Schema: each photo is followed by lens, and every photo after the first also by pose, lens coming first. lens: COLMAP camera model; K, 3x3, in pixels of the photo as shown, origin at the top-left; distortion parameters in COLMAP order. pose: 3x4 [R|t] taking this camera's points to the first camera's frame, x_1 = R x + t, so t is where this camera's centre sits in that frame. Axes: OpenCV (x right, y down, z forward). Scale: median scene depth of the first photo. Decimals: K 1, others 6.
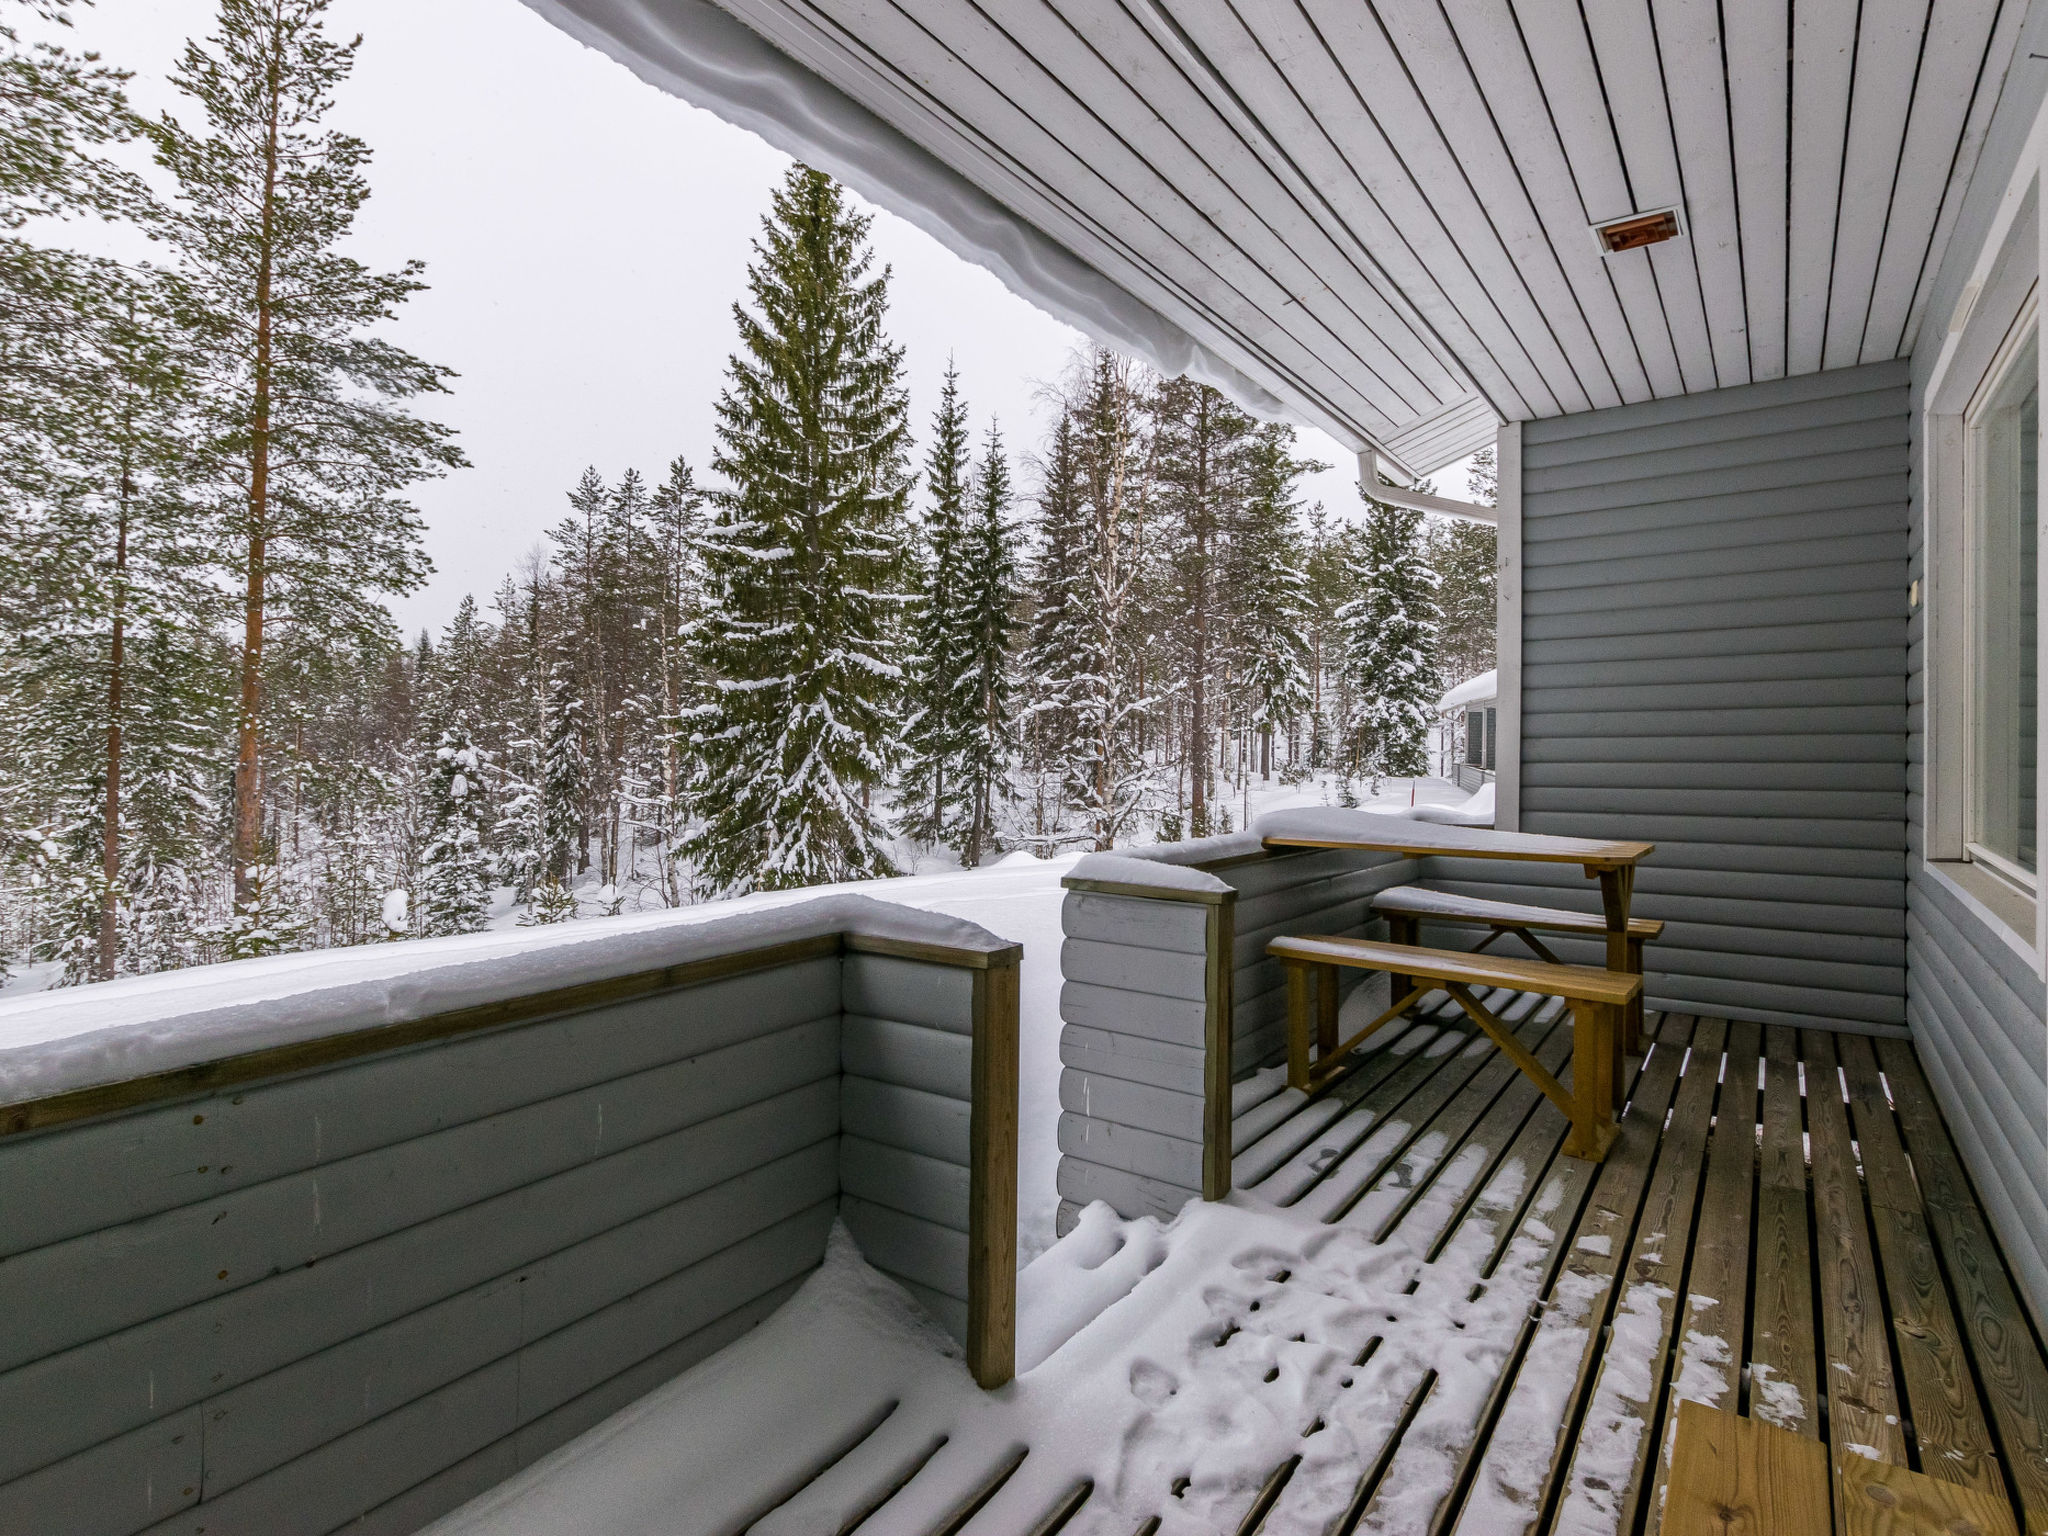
lens RADIAL K [[1018.6, 0, 1024.0], [0, 1018.6, 768.0], [0, 0, 1]] dist [-0.000797, -0.000095]
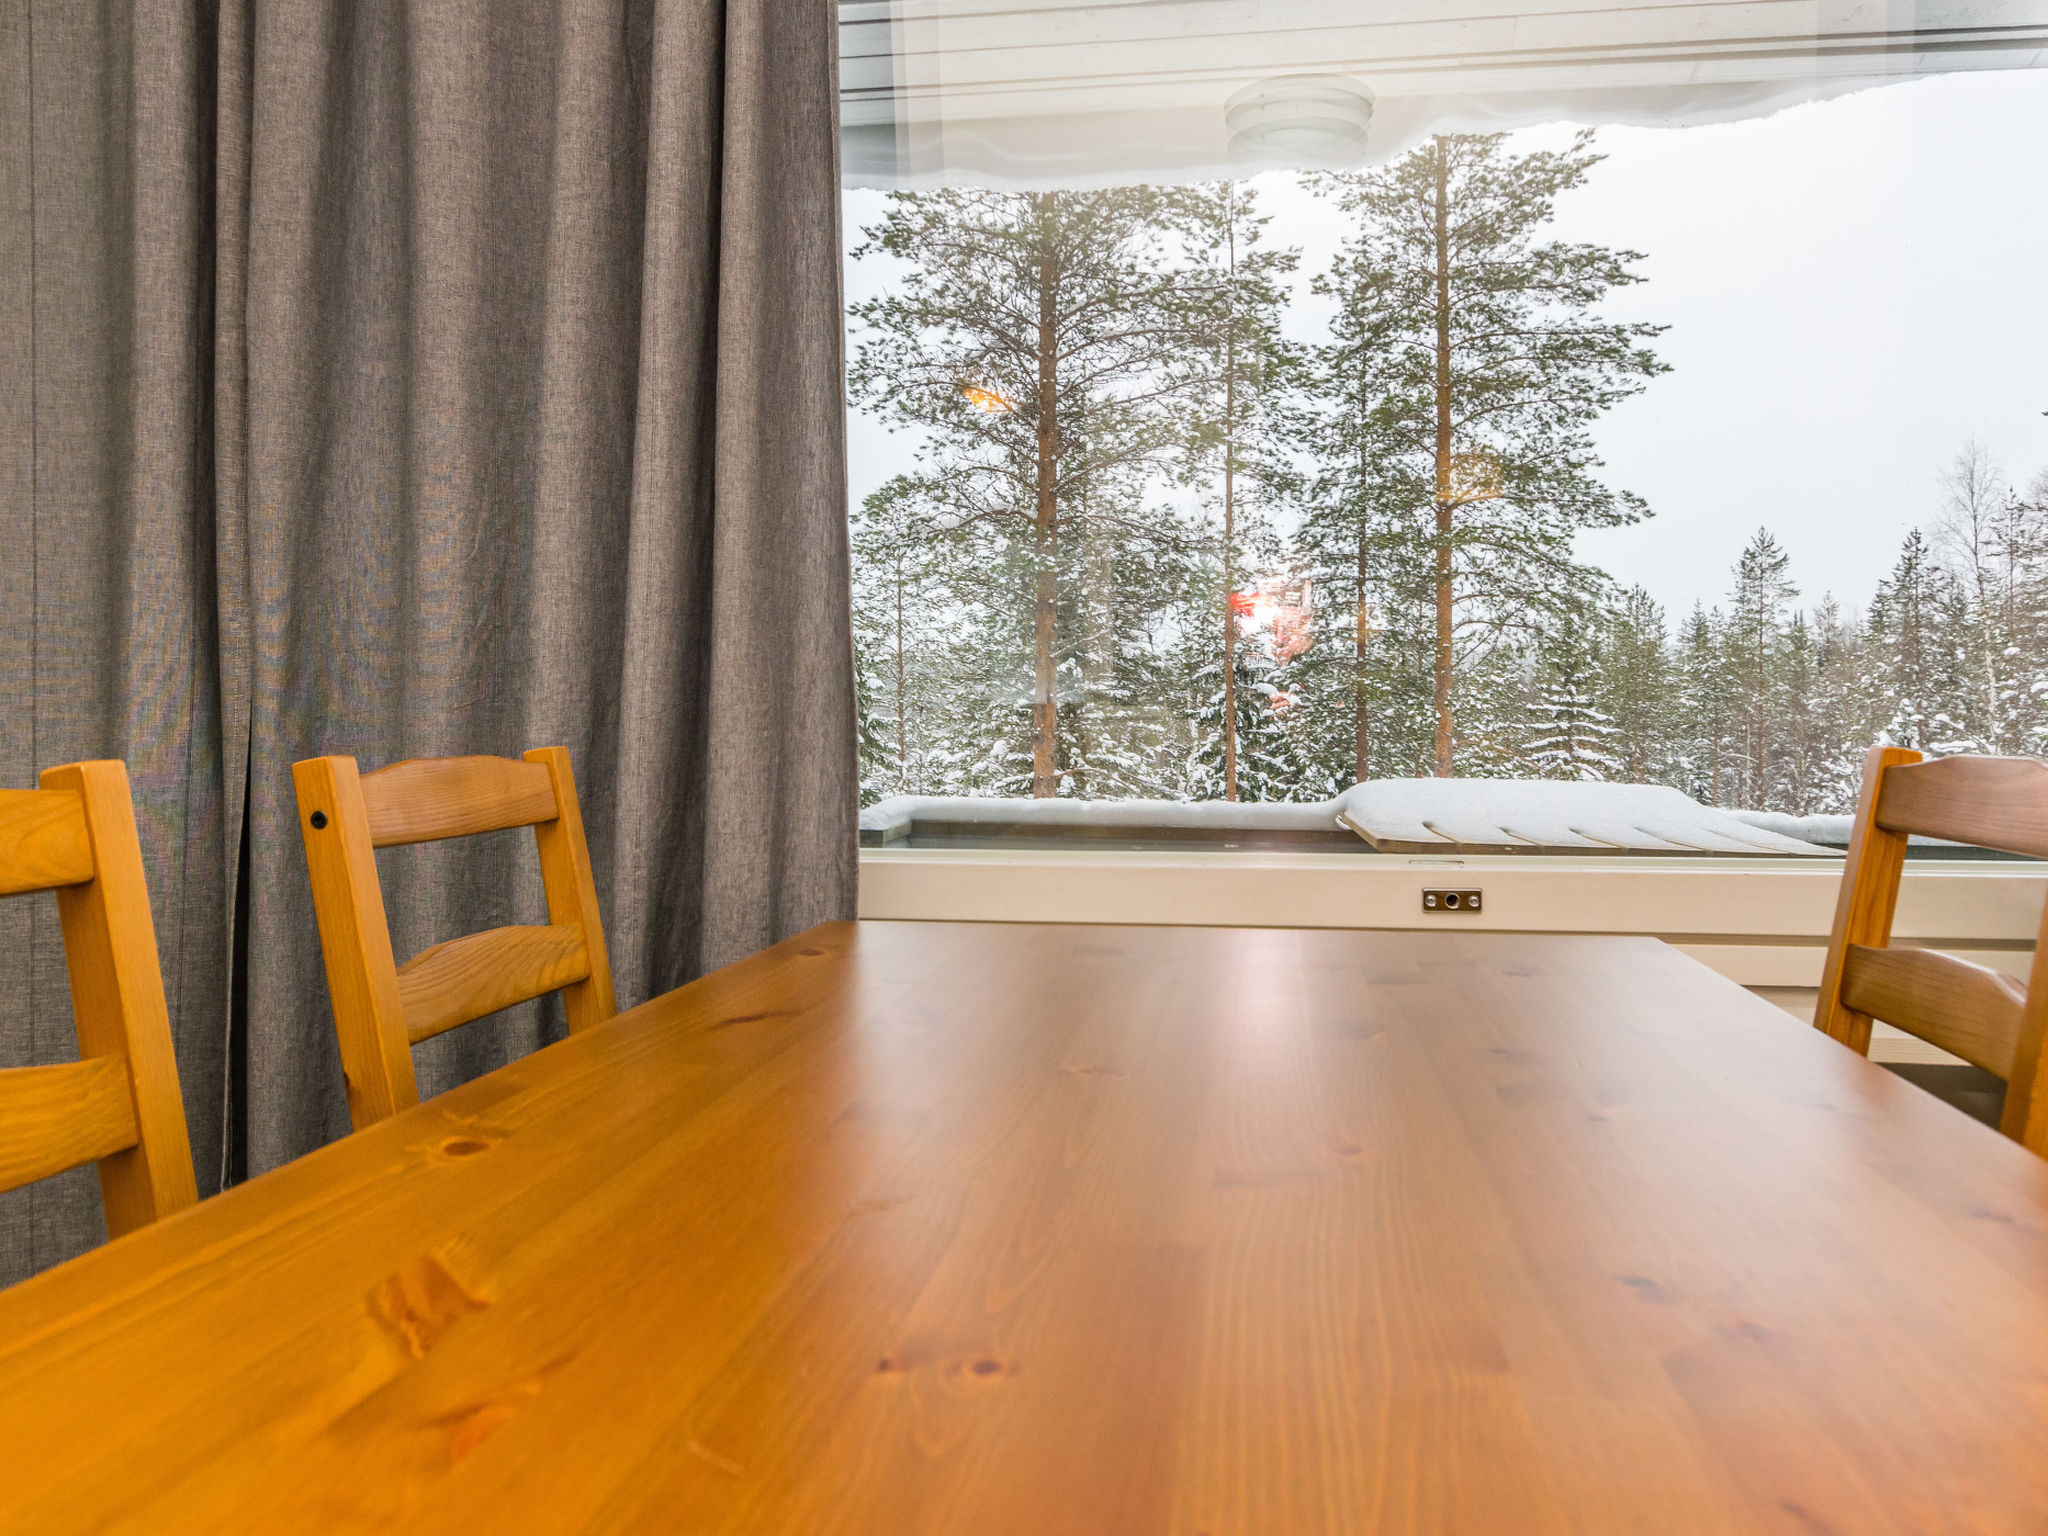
lens RADIAL K [[1466.8, 0, 1024.0], [0, 1466.8, 768.0], [0, 0, 1]] dist [0.001323, 0.000375]
pose [[0.490038, 0.012288, -0.871614, 0.174099], [-0.022341, 0.999749, 0.001533, 0.005955], [0.871415, 0.018722, 0.490190, 0.062441]]
